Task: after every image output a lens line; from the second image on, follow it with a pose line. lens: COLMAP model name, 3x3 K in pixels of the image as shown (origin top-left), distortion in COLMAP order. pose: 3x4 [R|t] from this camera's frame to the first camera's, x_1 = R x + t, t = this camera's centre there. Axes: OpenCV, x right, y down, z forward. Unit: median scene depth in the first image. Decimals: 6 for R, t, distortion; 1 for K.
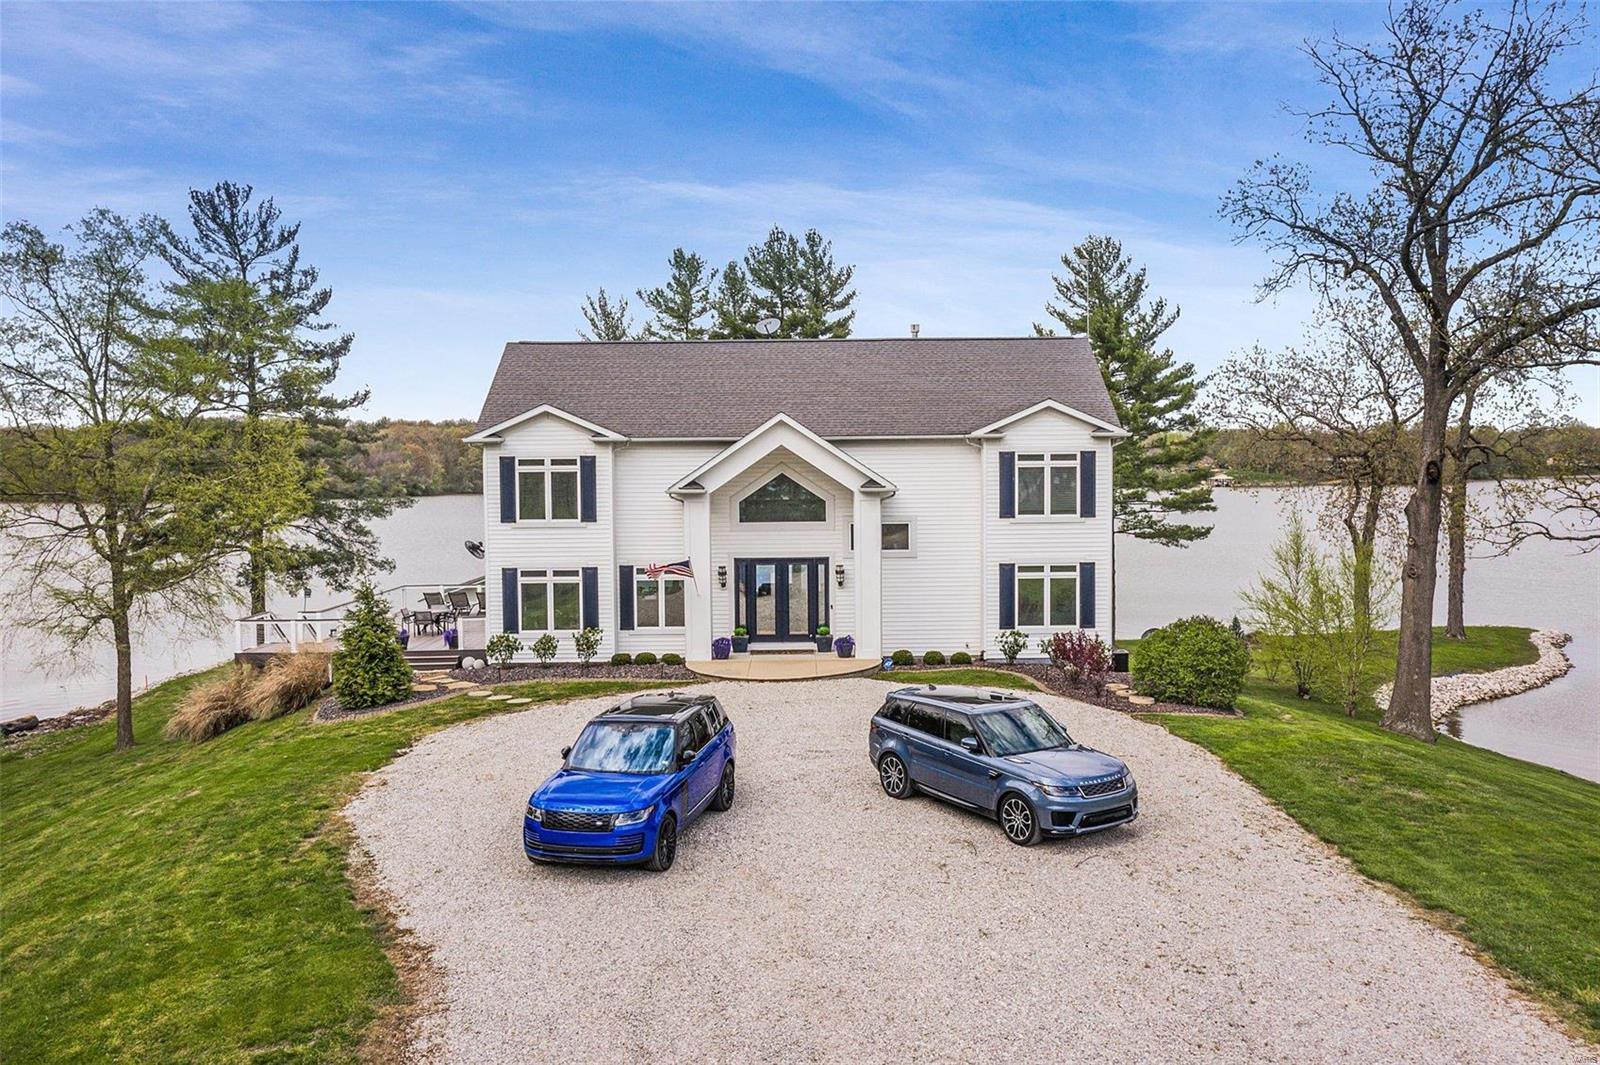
lens RADIAL K [[1293.5, 0, 800.0], [0, 1293.5, 532.5], [0, 0, 1]] dist [-0.009679, 0.000339]
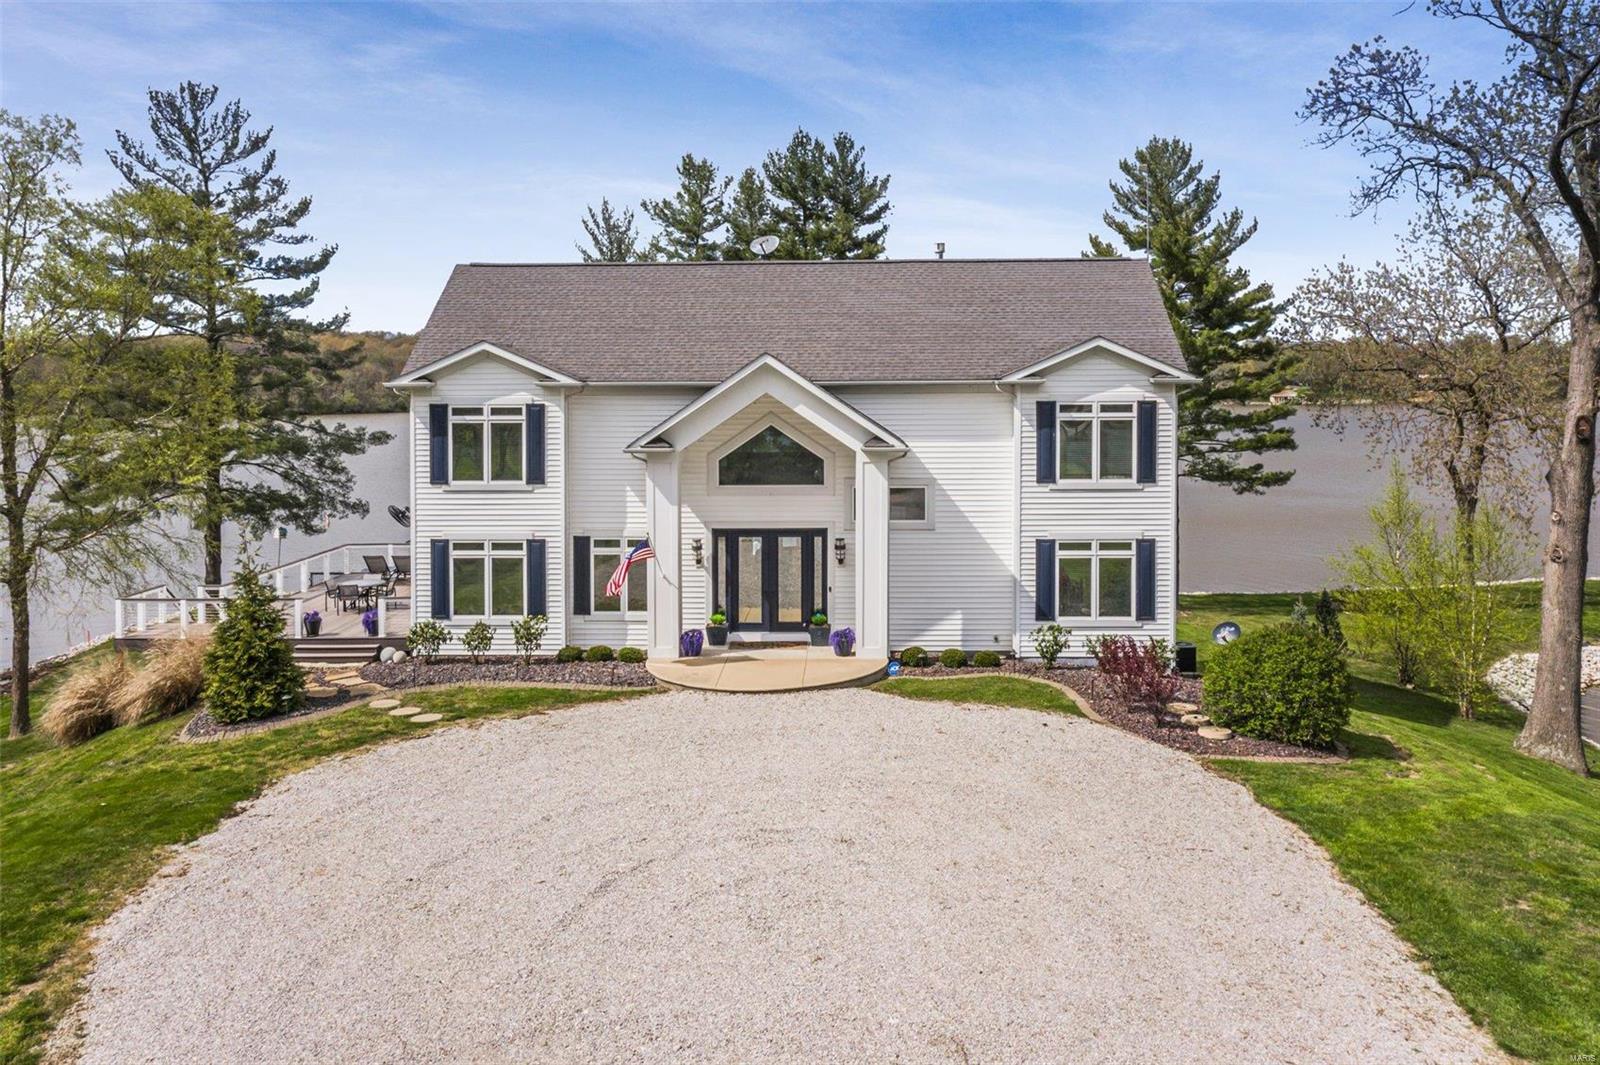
lens RADIAL K [[1301.5, 0, 806.3], [0, 1301.5, 440.6], [0, 0, 1]] dist [0.002114, -0.007191]
pose [[0.999226, 0.005967, -0.038889, 0.040205], [-0.006020, 0.999981, -0.001258, -0.034950], [0.038881, 0.001491, 0.999243, 0.172585]]
